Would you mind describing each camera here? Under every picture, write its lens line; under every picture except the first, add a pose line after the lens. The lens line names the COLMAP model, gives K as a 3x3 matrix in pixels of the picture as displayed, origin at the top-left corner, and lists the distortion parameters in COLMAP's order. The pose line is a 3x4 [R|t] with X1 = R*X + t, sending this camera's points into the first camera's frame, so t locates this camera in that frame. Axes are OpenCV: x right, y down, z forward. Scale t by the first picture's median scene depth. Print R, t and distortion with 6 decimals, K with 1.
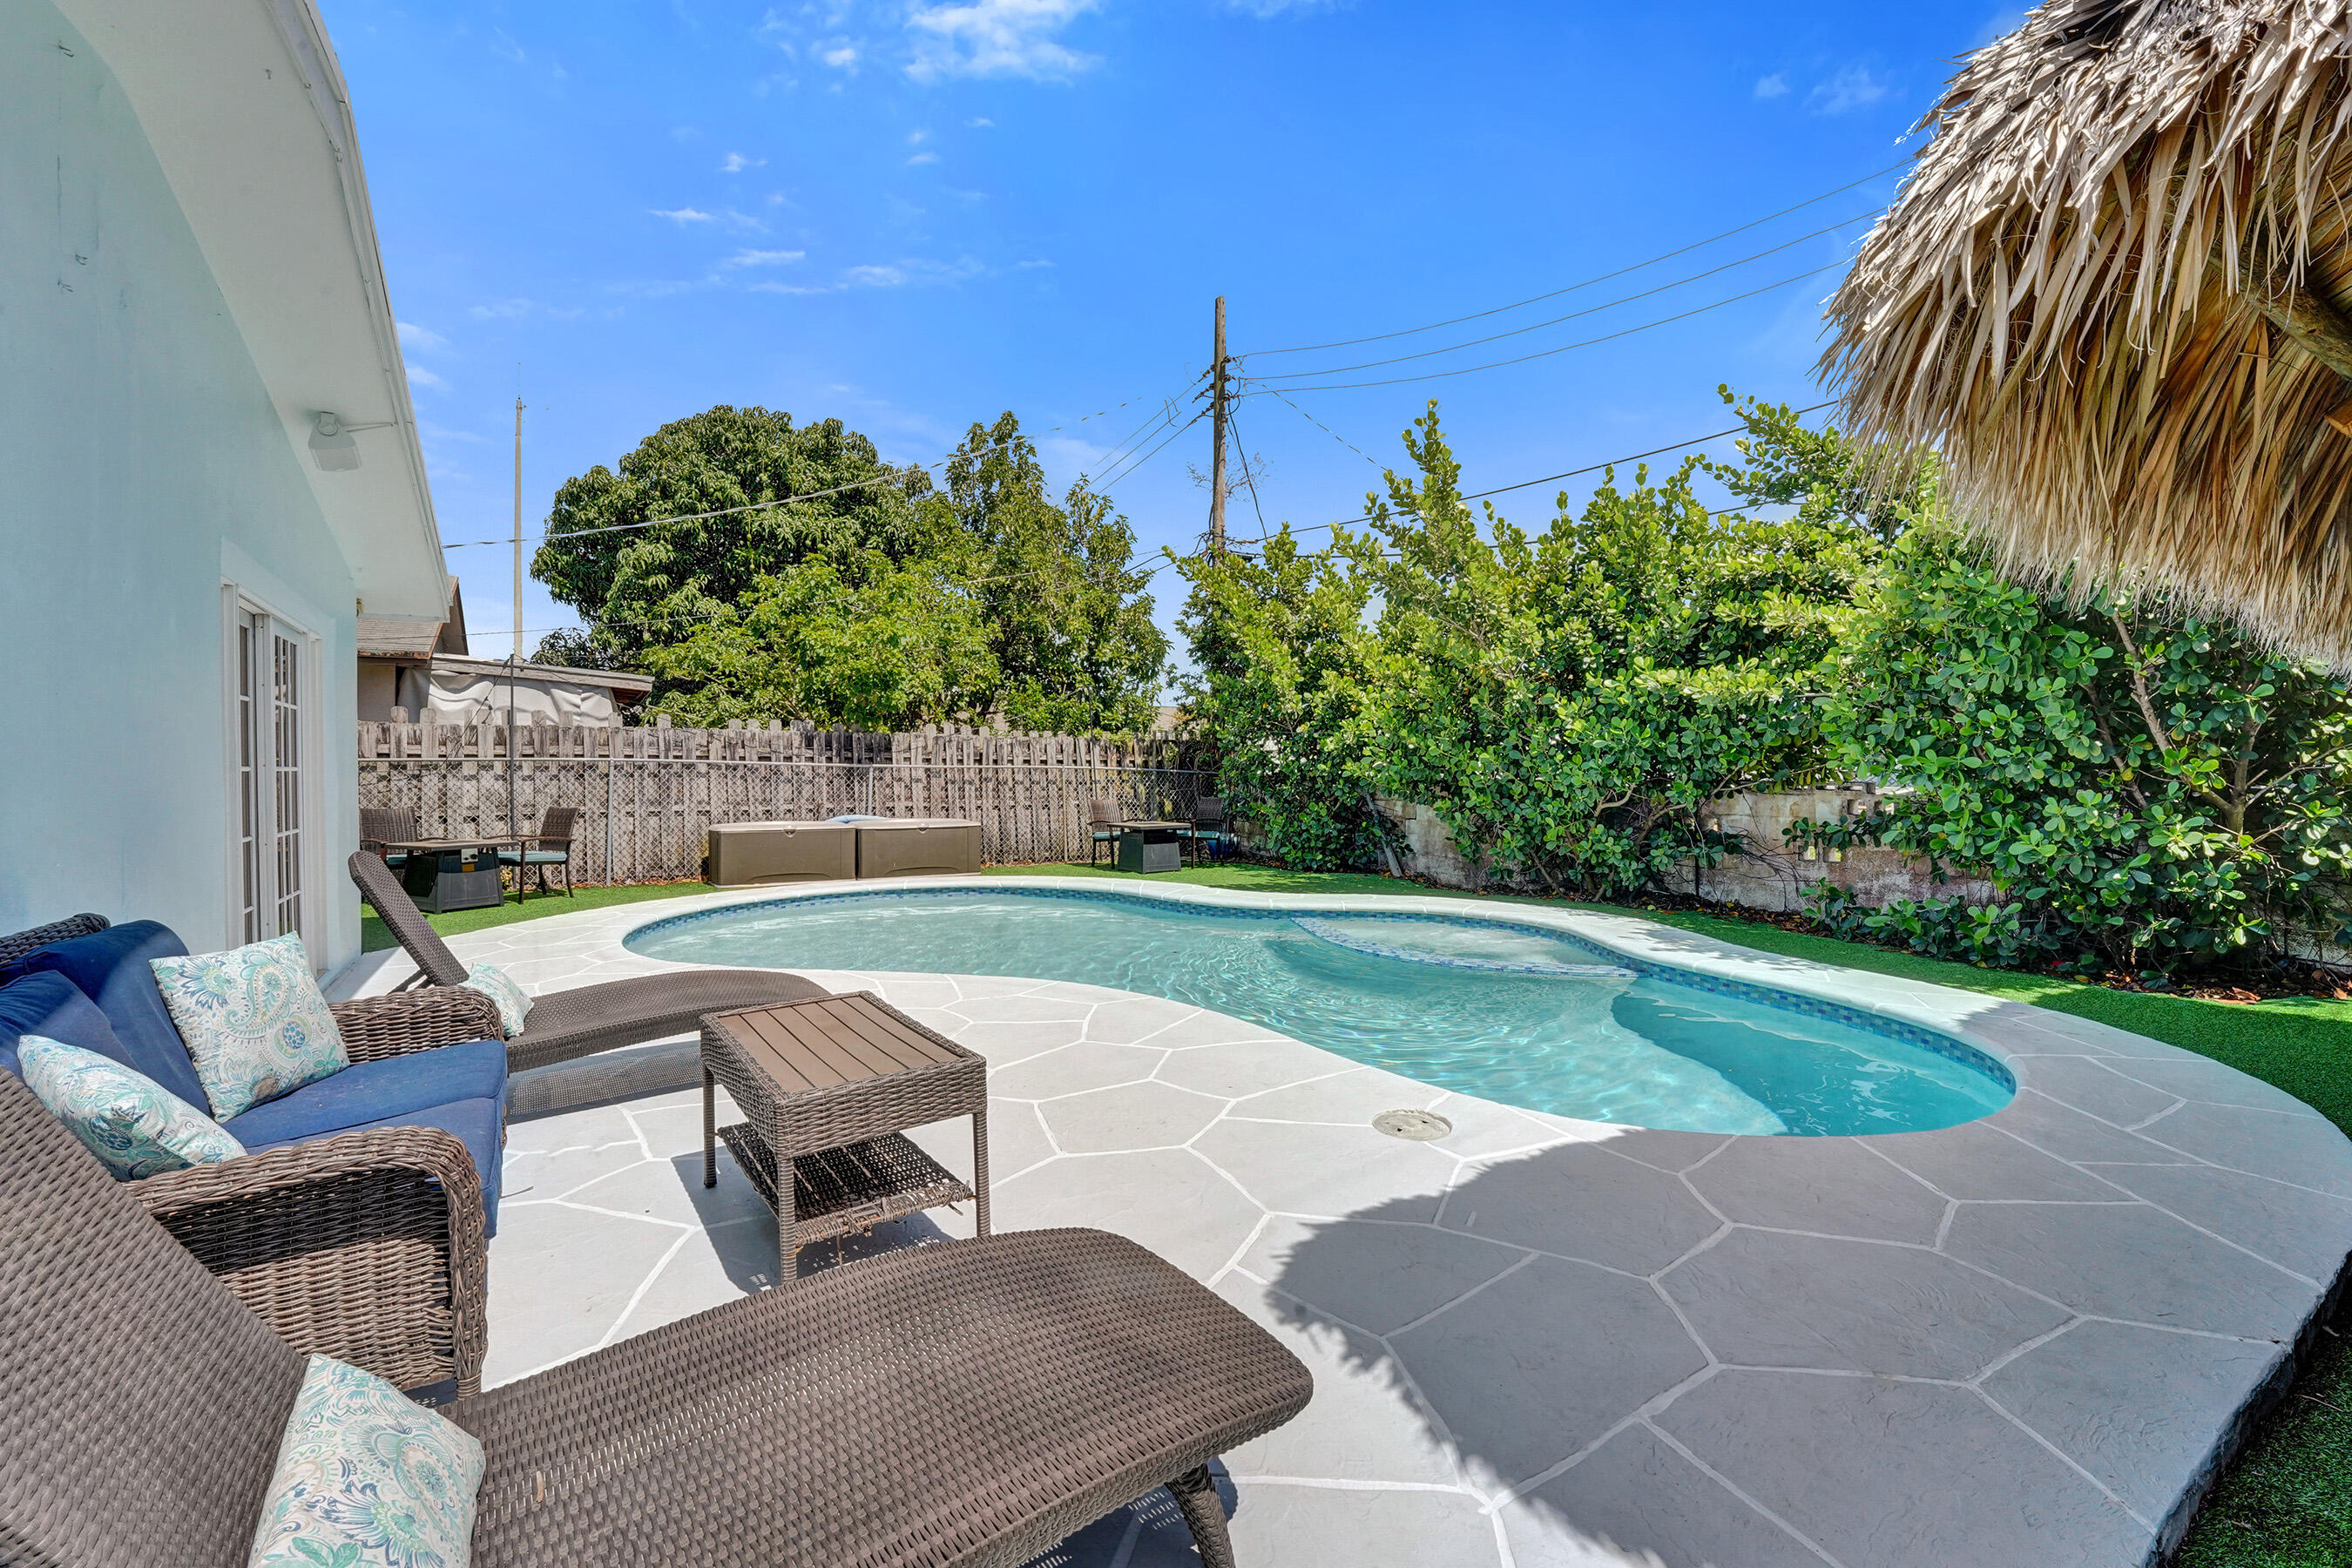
lens RADIAL K [[949.4, 0, 1168.4], [0, 949.4, 785.2], [0, 0, 1]] dist [-0.022050, 0.000174]
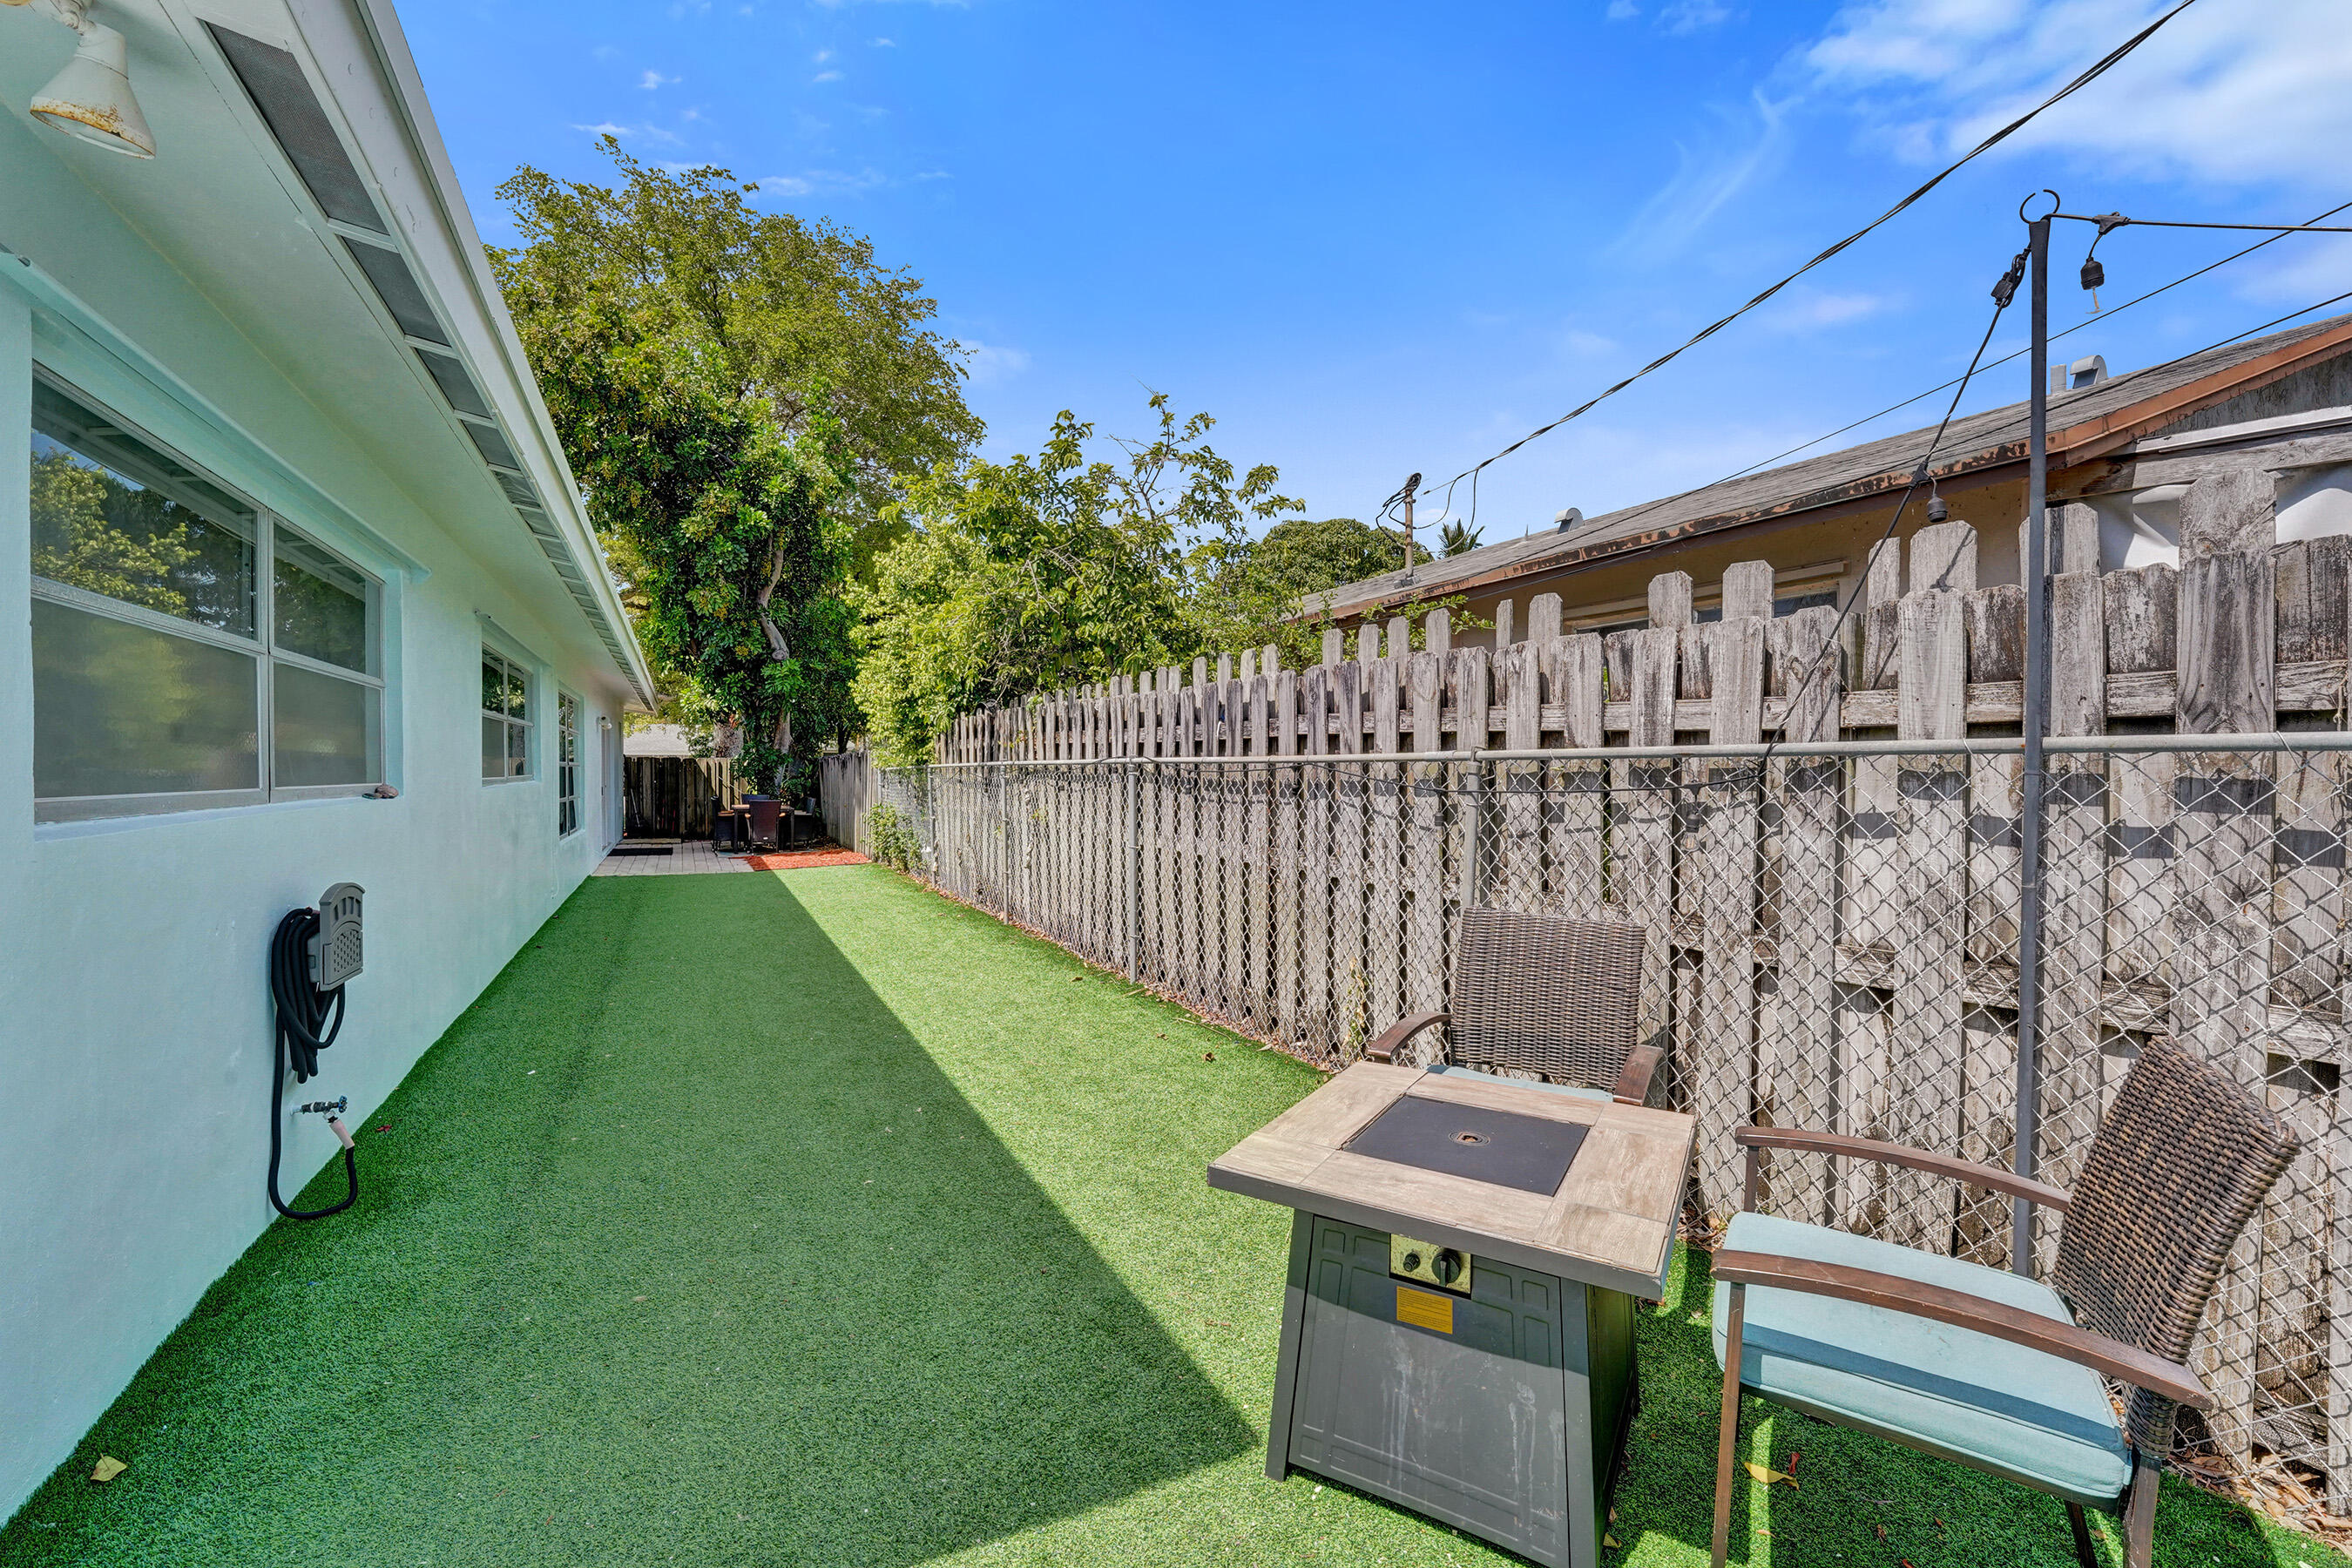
lens RADIAL K [[1011.6, 0, 1128.8], [0, 1011.6, 786.2], [0, 0, 1]] dist [-0.033689, 0.000106]
pose [[-0.122742, 0.021215, -0.992212, -0.398735], [-0.021080, 0.999490, 0.023978, -0.016787], [0.992215, 0.023859, -0.122232, 0.711626]]
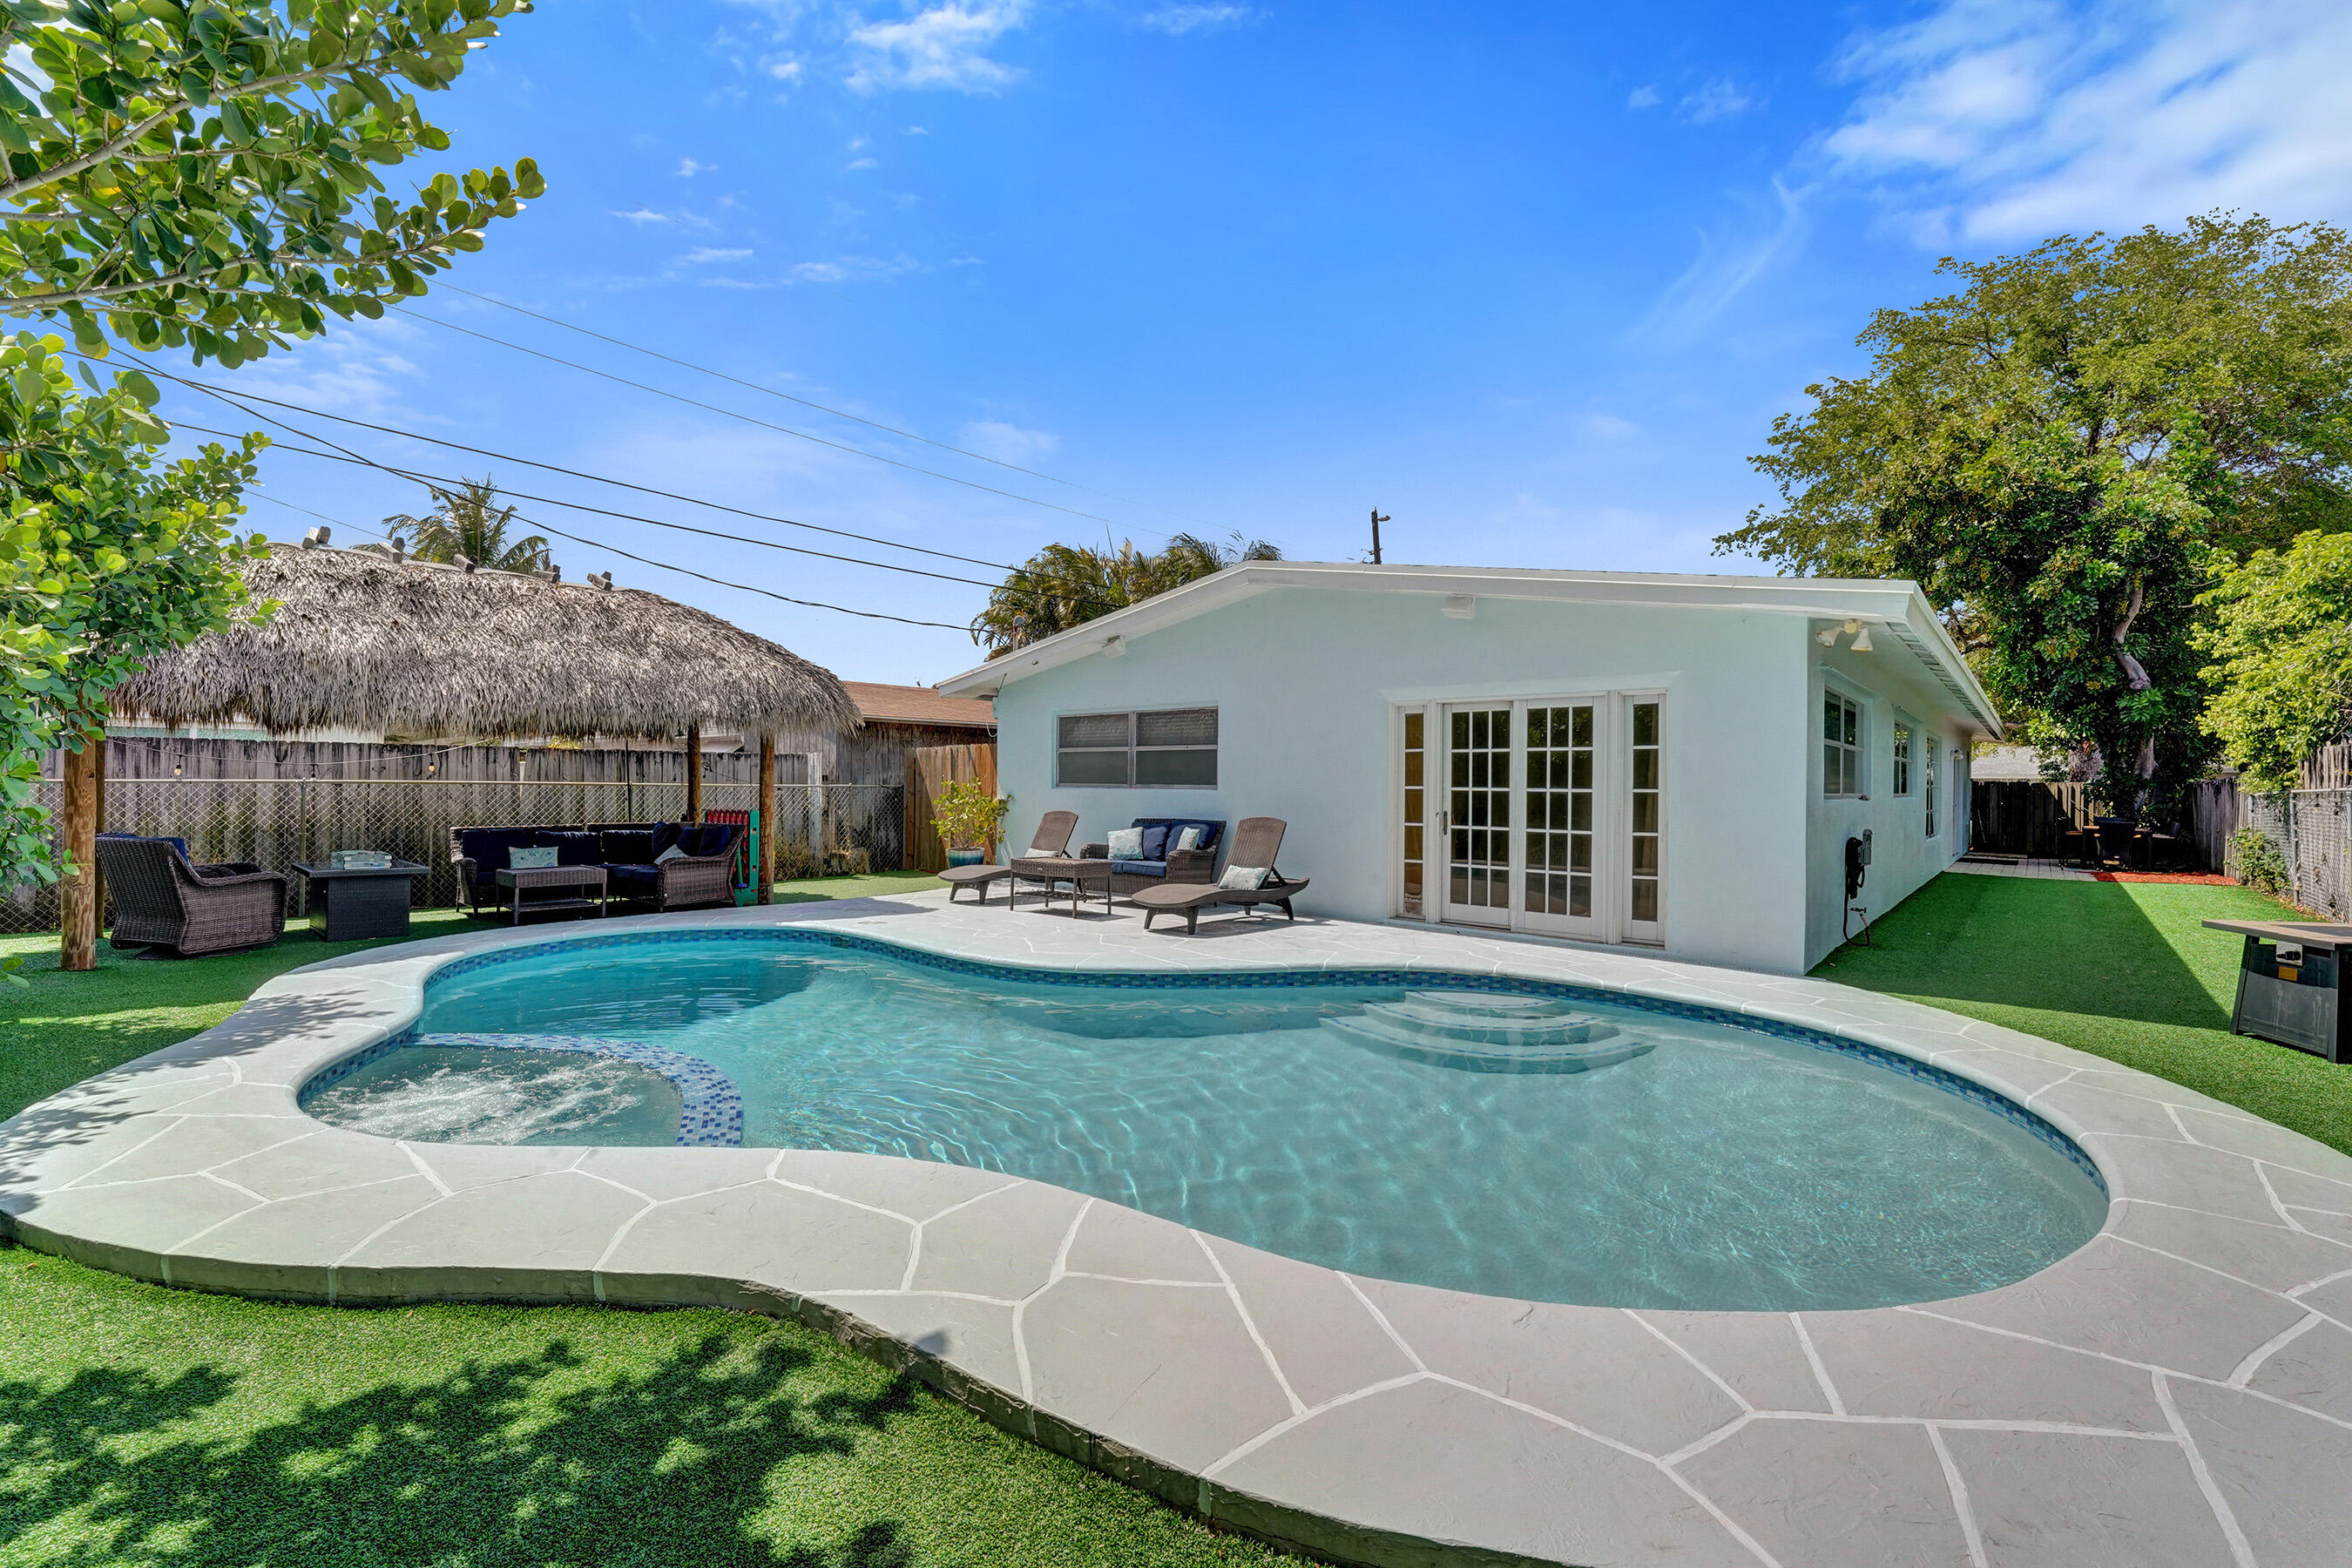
lens RADIAL K [[975.6, 0, 1176.0], [0, 975.6, 784.0], [0, 0, 1]] dist [-0.032476, -0.000205]
pose [[-0.957641, -0.006141, -0.287900, 0.045301], [-0.012674, 0.999703, 0.020833, -0.021746], [0.287686, 0.023600, -0.957434, 0.992856]]
